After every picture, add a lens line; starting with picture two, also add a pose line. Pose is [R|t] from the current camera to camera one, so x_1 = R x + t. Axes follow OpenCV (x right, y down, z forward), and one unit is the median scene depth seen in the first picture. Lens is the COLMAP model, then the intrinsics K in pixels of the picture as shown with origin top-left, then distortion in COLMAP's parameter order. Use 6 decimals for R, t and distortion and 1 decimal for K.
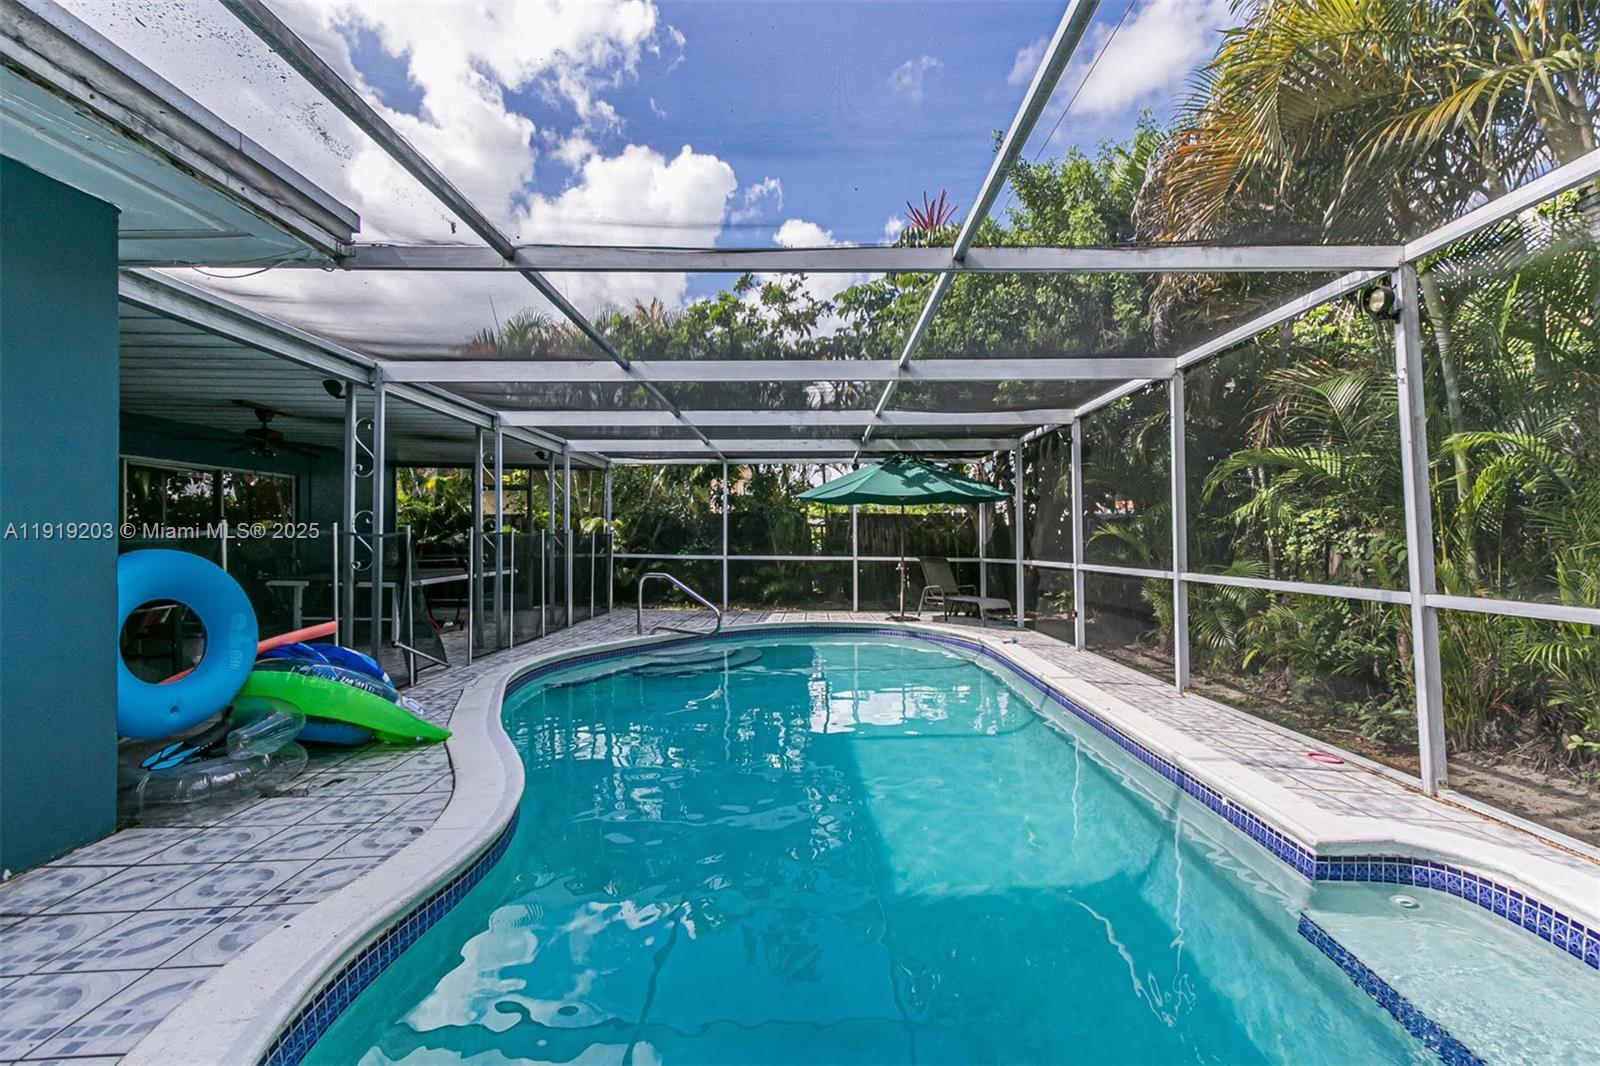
lens RADIAL K [[728.7, 0, 813.2], [0, 728.7, 530.2], [0, 0, 1]] dist [0.005606, -0.000687]
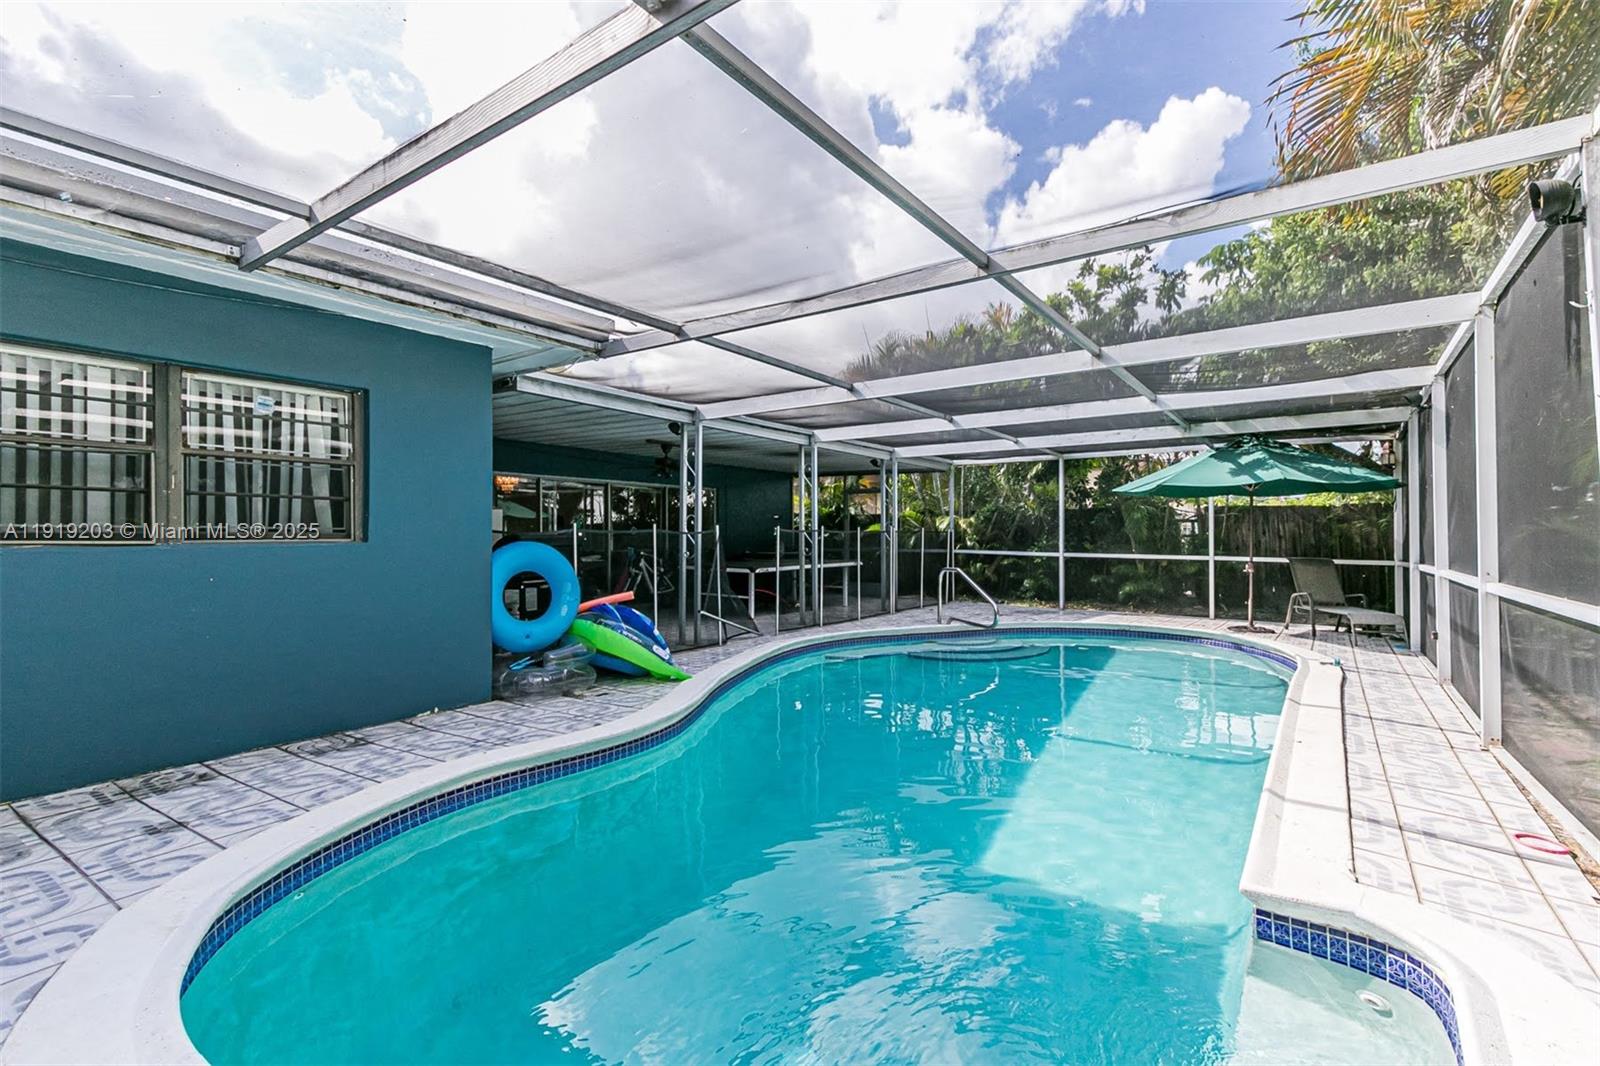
lens RADIAL K [[731.0, 0, 813.6], [0, 731.0, 534.6], [0, 0, 1]] dist [0.005404, -0.000598]
pose [[0.815225, -0.000907, -0.579144, 0.274460], [0.006752, 0.999946, 0.007939, 0.000242], [0.579106, -0.010383, 0.815186, 0.004201]]
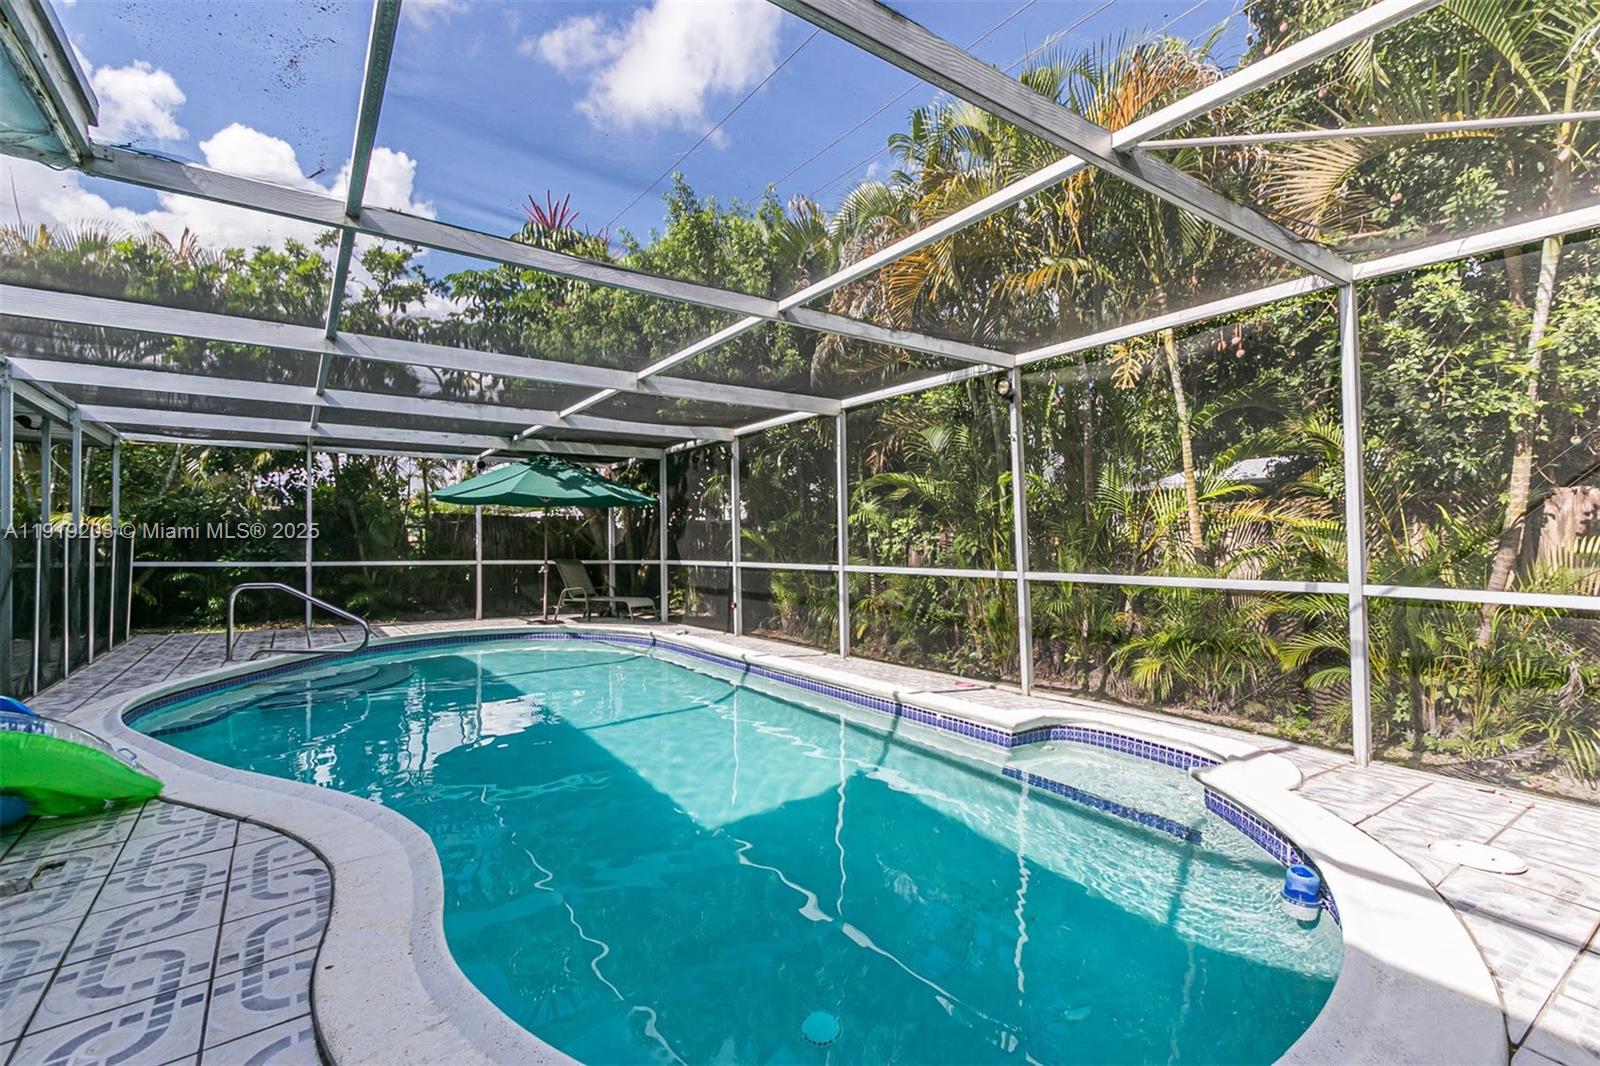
lens RADIAL K [[728.7, 0, 813.2], [0, 728.7, 530.2], [0, 0, 1]] dist [0.005606, -0.000687]
pose [[0.812232, 0.009015, 0.583265, -0.216897], [-0.005062, 0.999952, -0.008408, 0.004694], [-0.583312, 0.003877, 0.812239, -0.018172]]
